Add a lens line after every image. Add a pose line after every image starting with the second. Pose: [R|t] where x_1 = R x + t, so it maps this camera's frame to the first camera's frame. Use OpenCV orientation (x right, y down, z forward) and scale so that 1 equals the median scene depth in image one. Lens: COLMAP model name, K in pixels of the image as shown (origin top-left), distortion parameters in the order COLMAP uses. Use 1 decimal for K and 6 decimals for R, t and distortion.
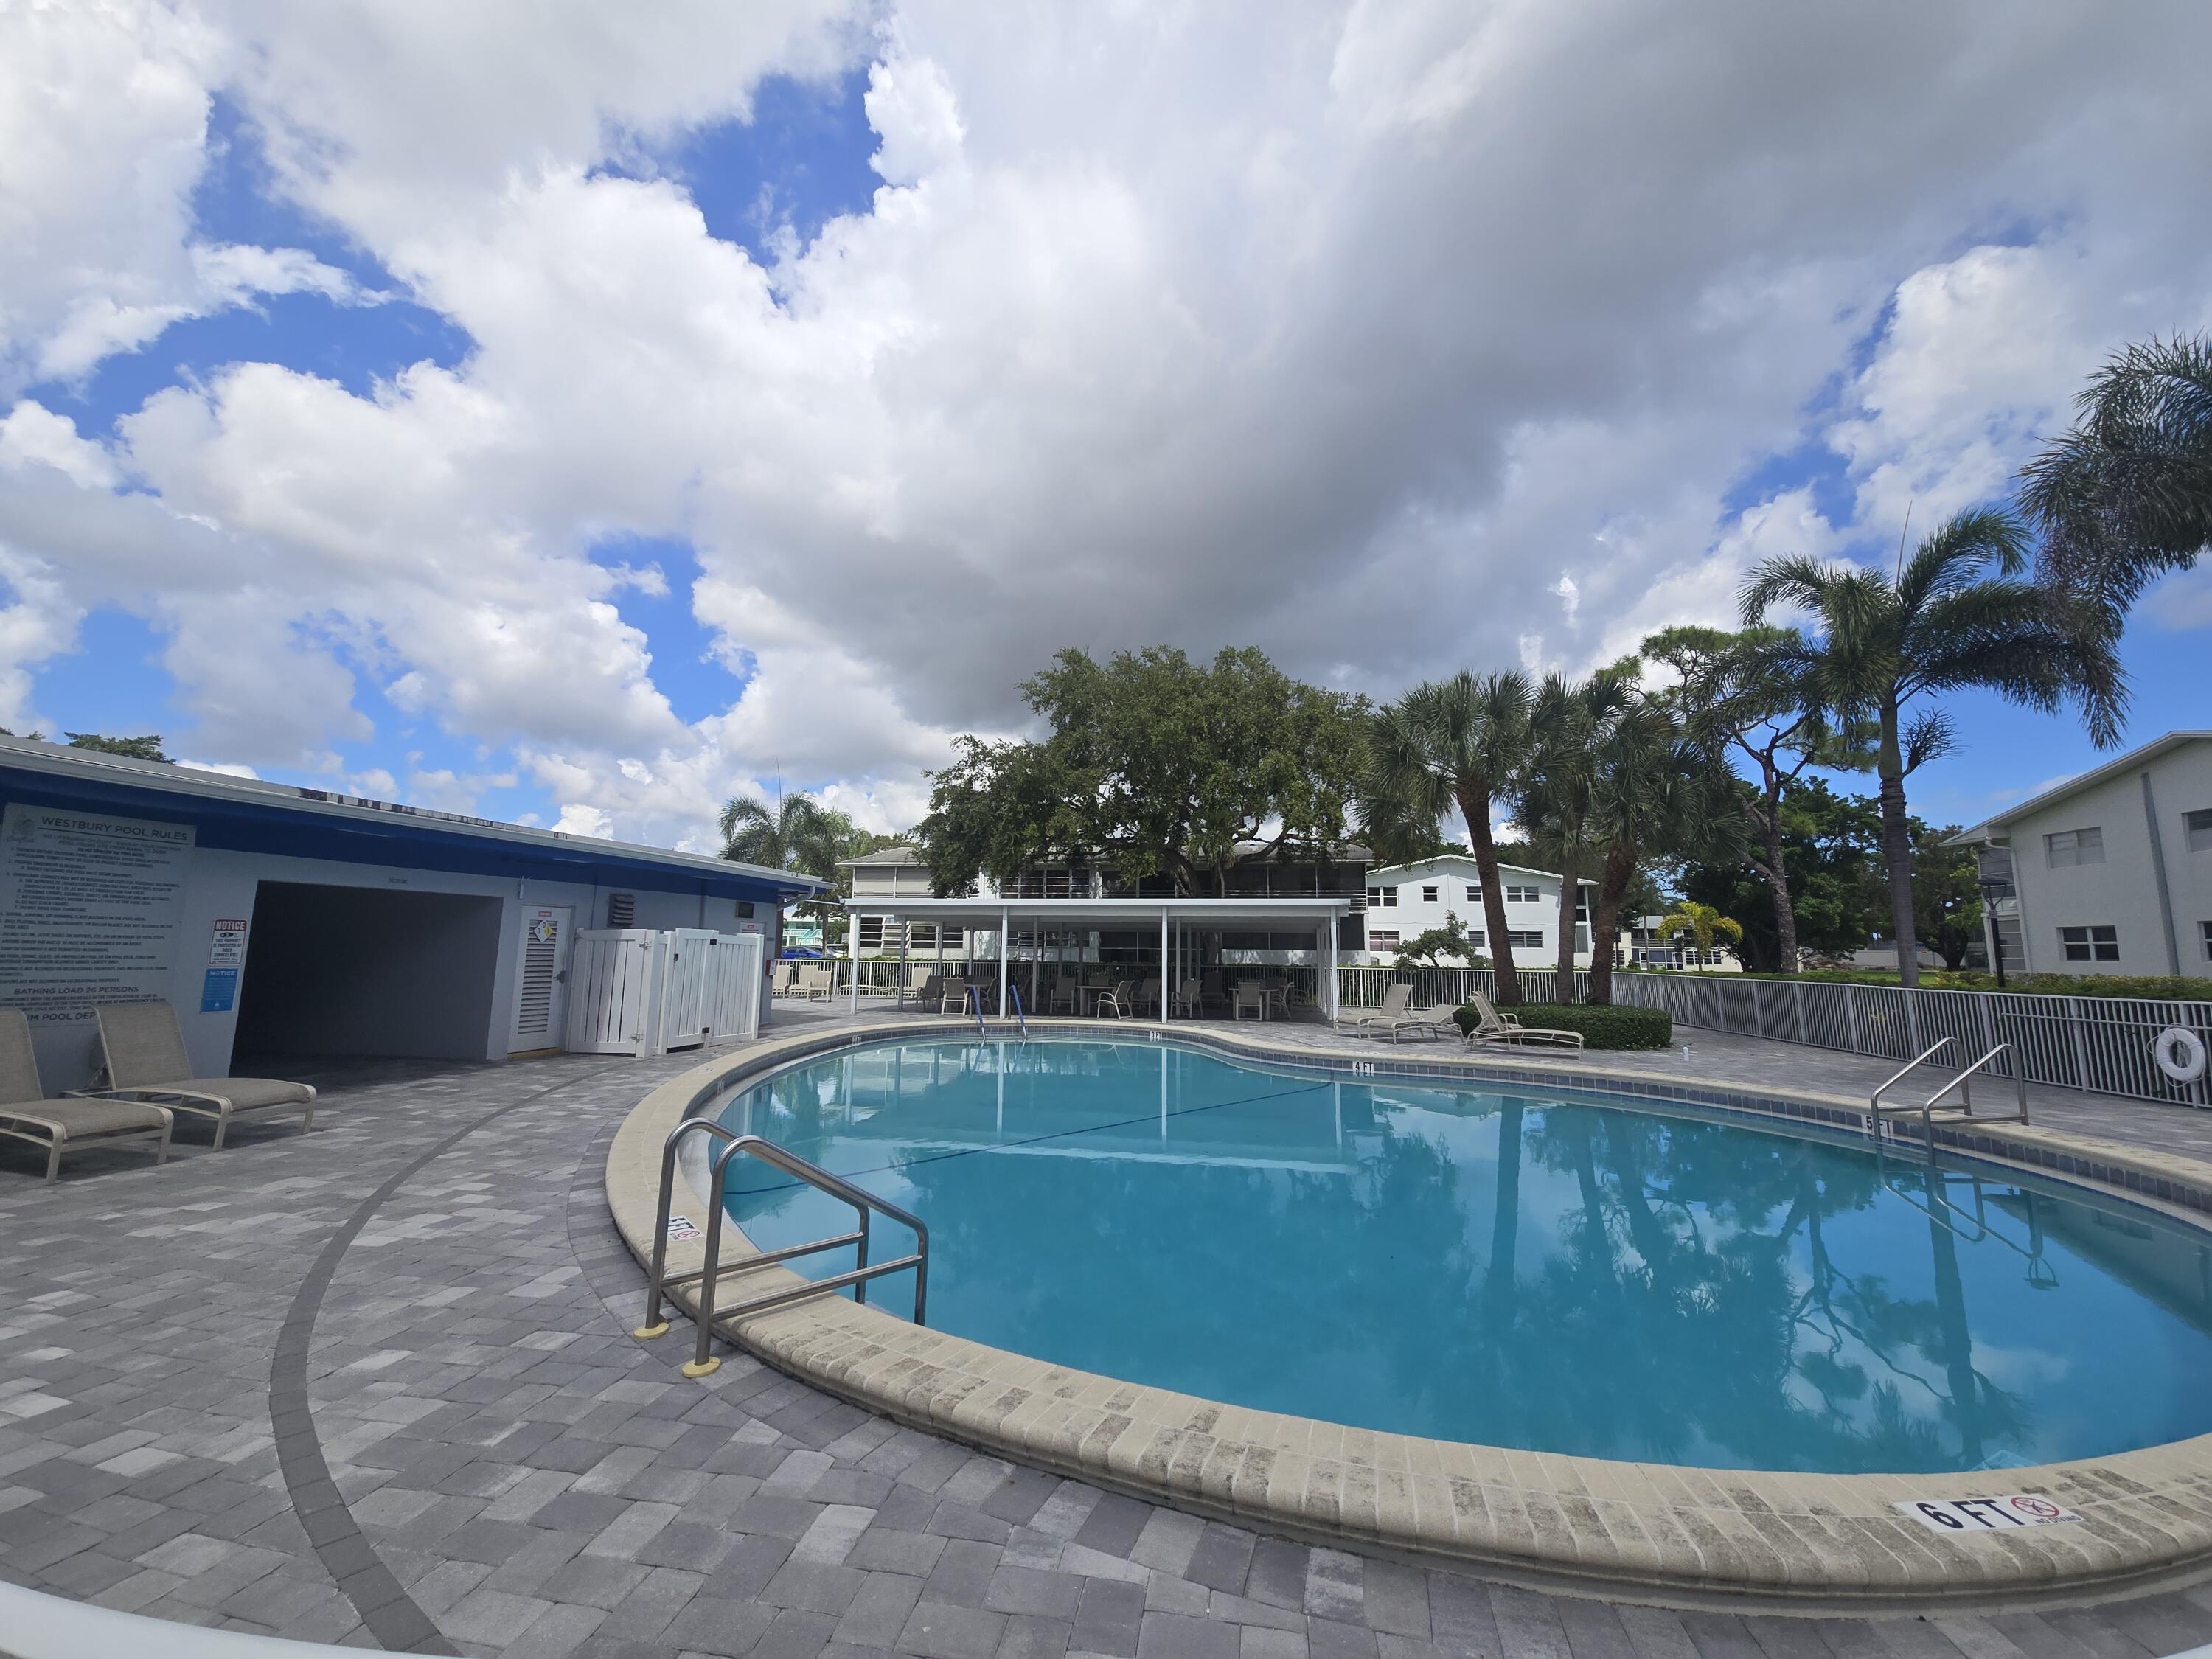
lens RADIAL K [[907.2, 0, 1134.1], [0, 907.2, 814.8], [0, 0, 1]] dist [-0.037530, 0.000211]
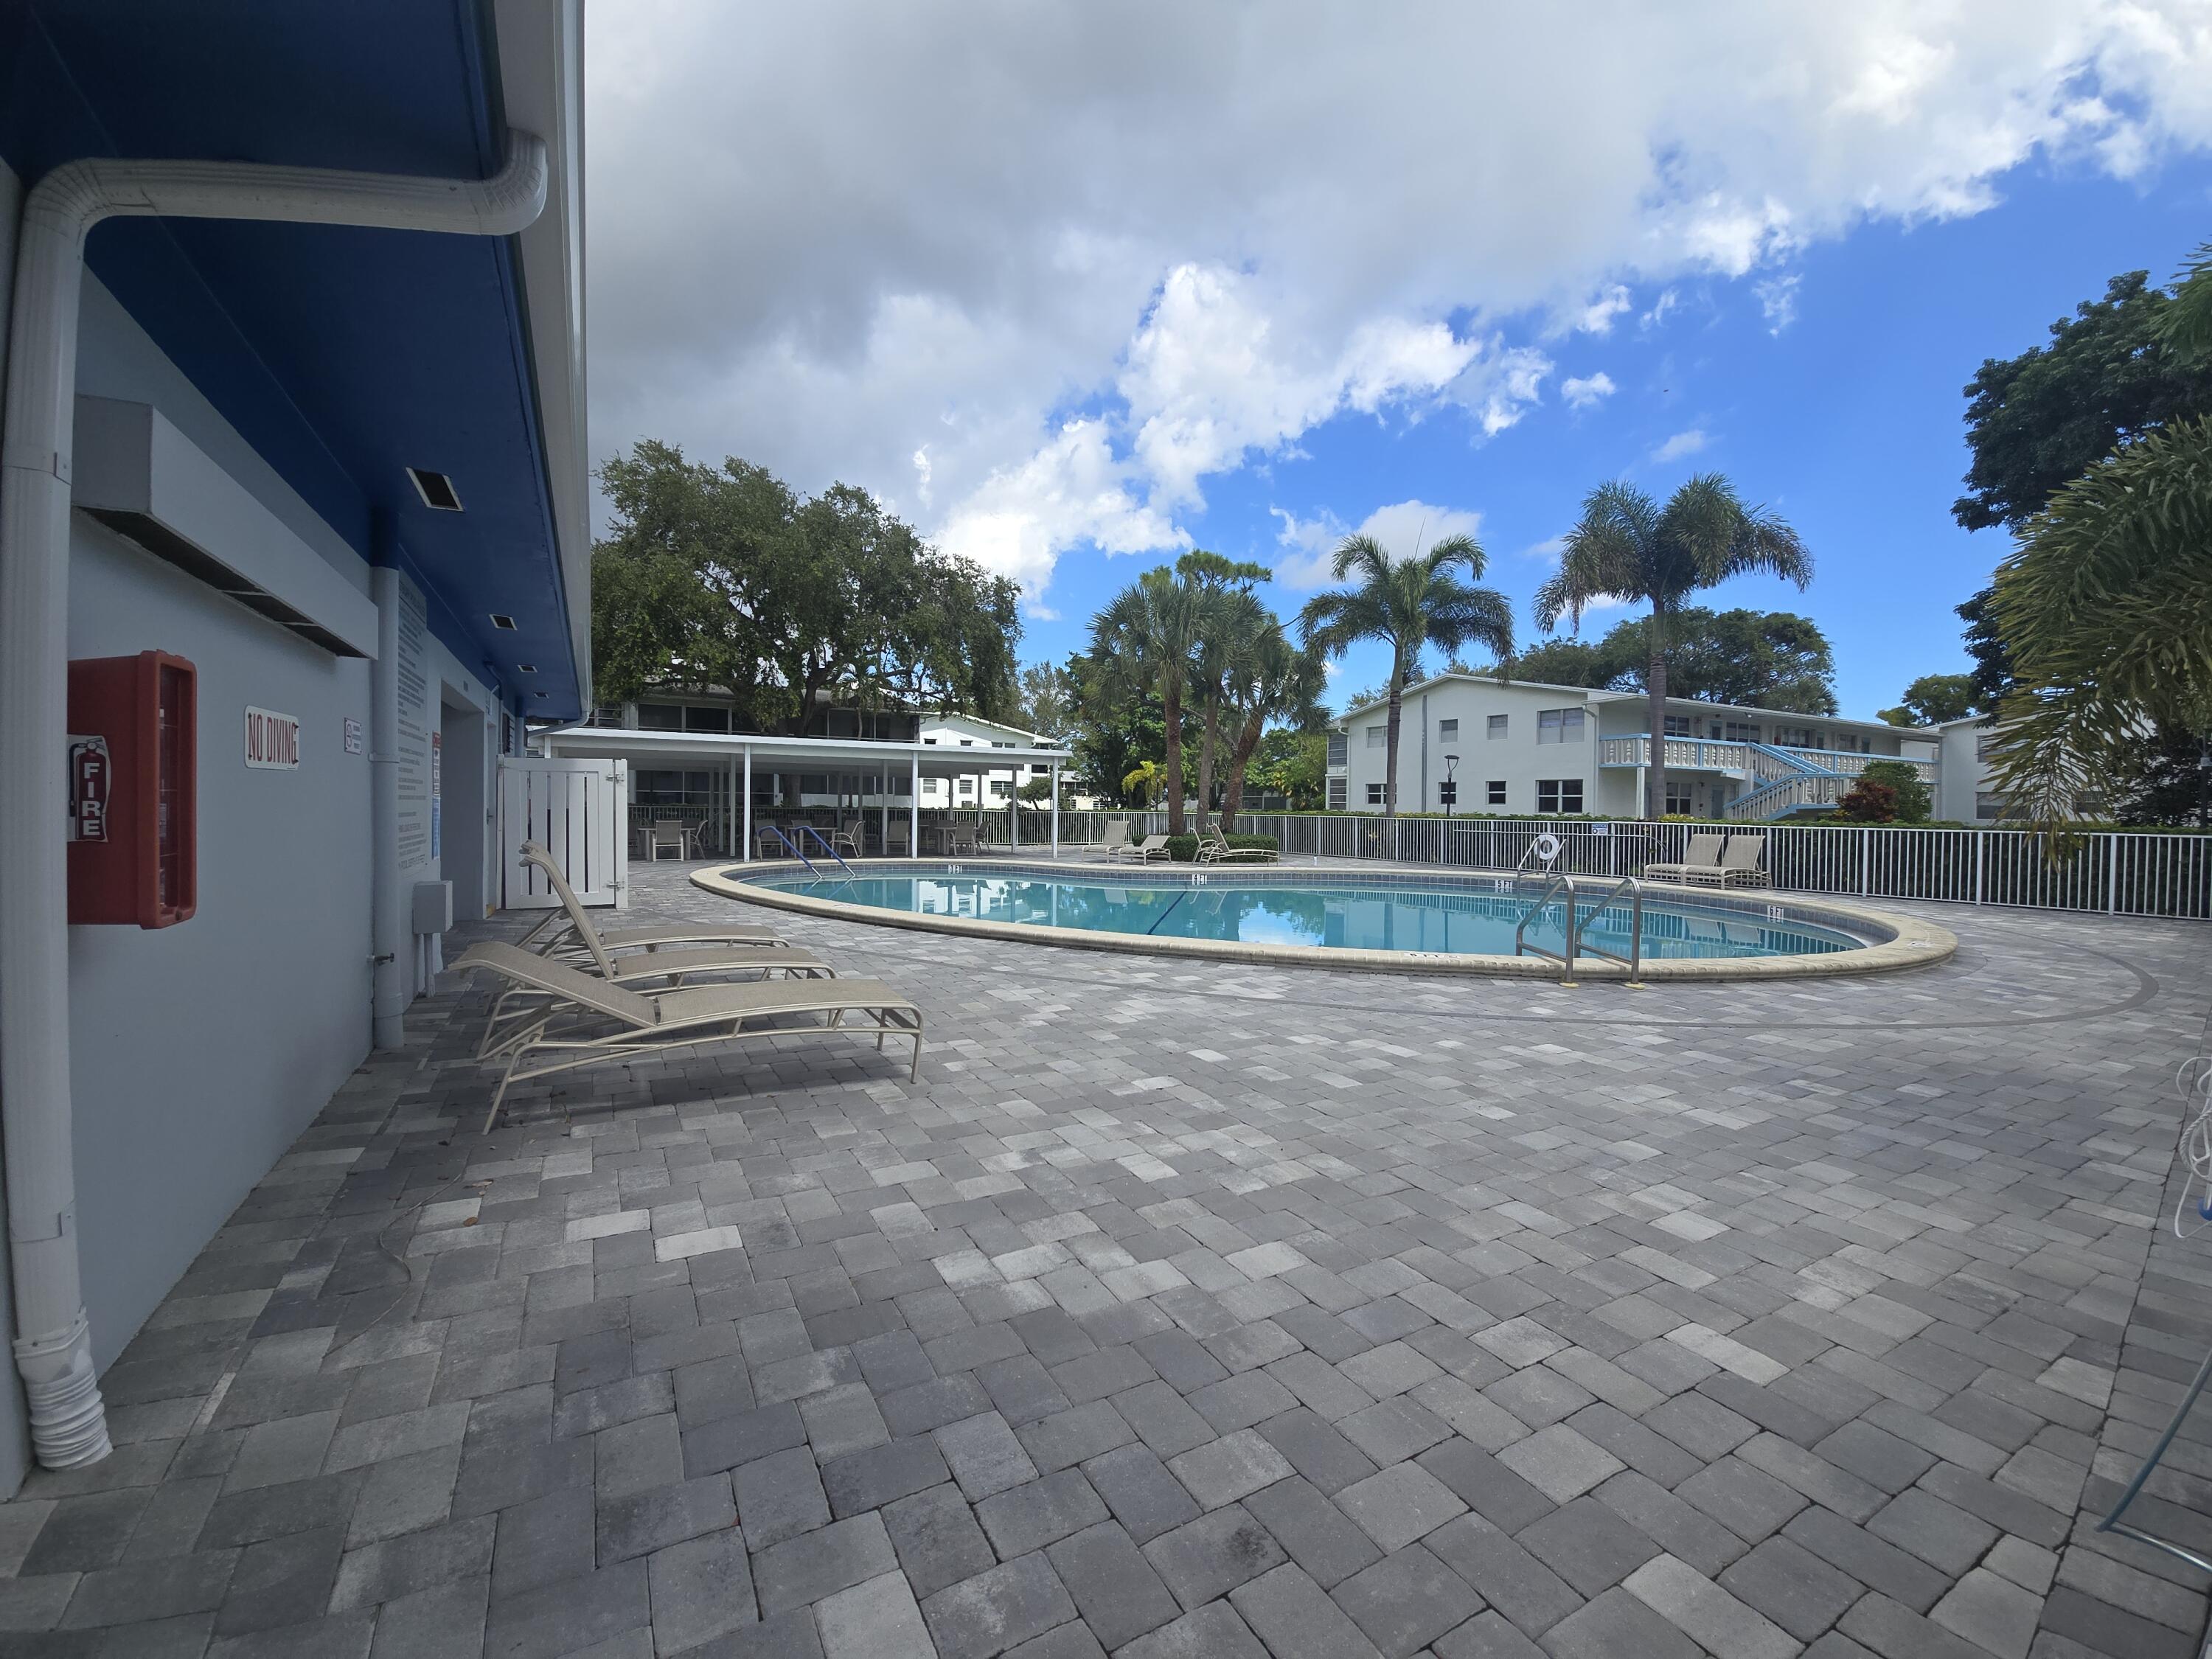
lens RADIAL K [[890.1, 0, 1106.0], [0, 890.1, 829.5], [0, 0, 1]] dist [-0.087997, 0.000087]
pose [[0.764203, -0.020582, 0.644647, -0.265780], [-0.099706, 0.983706, 0.149605, 0.009880], [-0.637223, -0.178604, 0.749699, 0.035841]]
